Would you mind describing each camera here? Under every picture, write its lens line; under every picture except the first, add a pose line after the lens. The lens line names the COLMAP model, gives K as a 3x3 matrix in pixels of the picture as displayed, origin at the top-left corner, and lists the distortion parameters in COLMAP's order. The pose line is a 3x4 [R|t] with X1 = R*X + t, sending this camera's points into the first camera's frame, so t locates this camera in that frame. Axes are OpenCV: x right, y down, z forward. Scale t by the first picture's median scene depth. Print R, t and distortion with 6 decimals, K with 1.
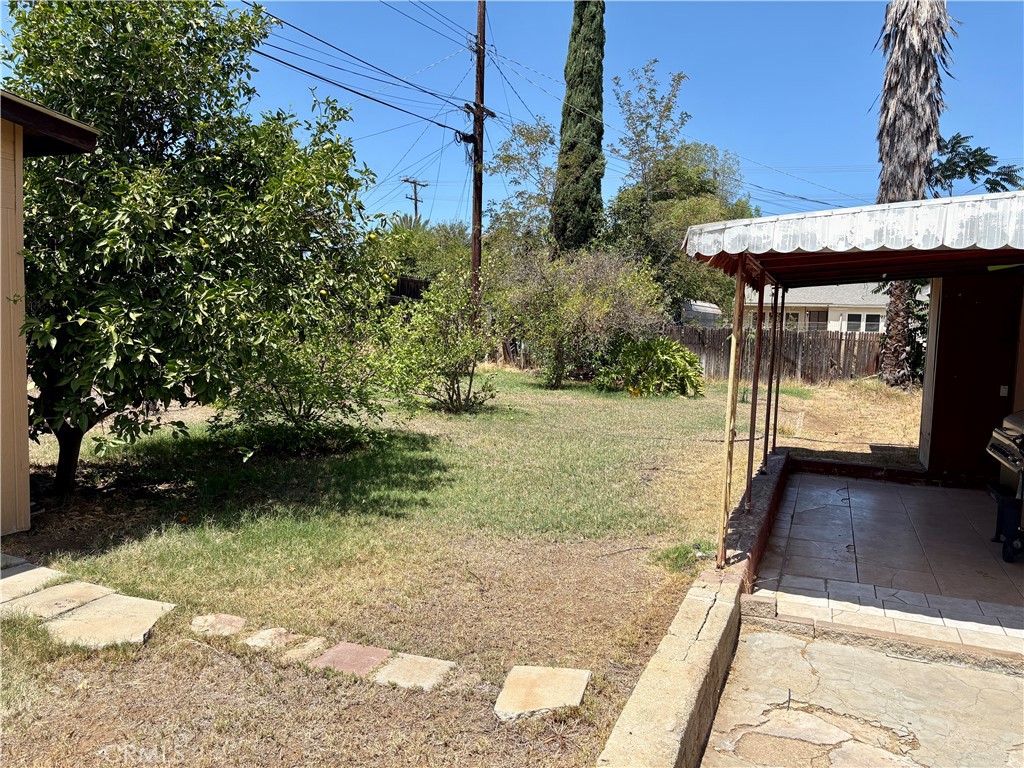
lens RADIAL K [[770.8, 0, 511.3], [0, 770.8, 385.3], [0, 0, 1]] dist [0.051832, -0.067067]
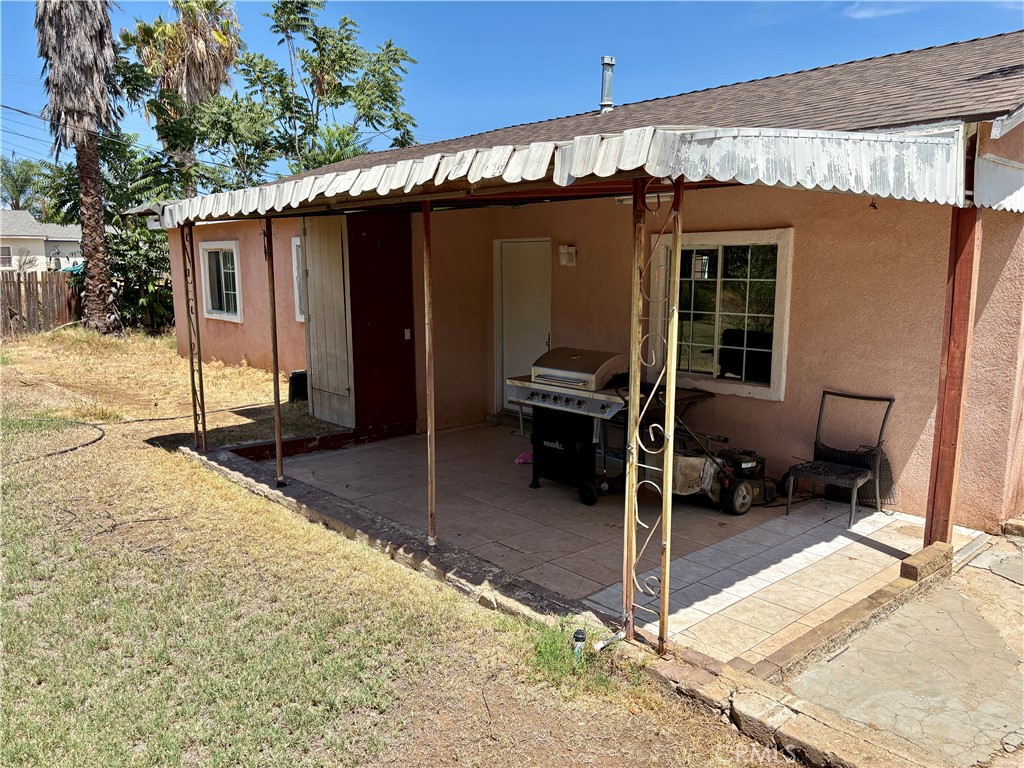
lens RADIAL K [[770.8, 0, 511.2], [0, 770.8, 392.6], [0, 0, 1]] dist [0.051832, -0.067067]
pose [[0.420369, -0.175696, 0.890180, -0.100457], [0.086409, 0.984366, 0.153481, -0.029809], [-0.903229, 0.012401, 0.428979, 0.235018]]
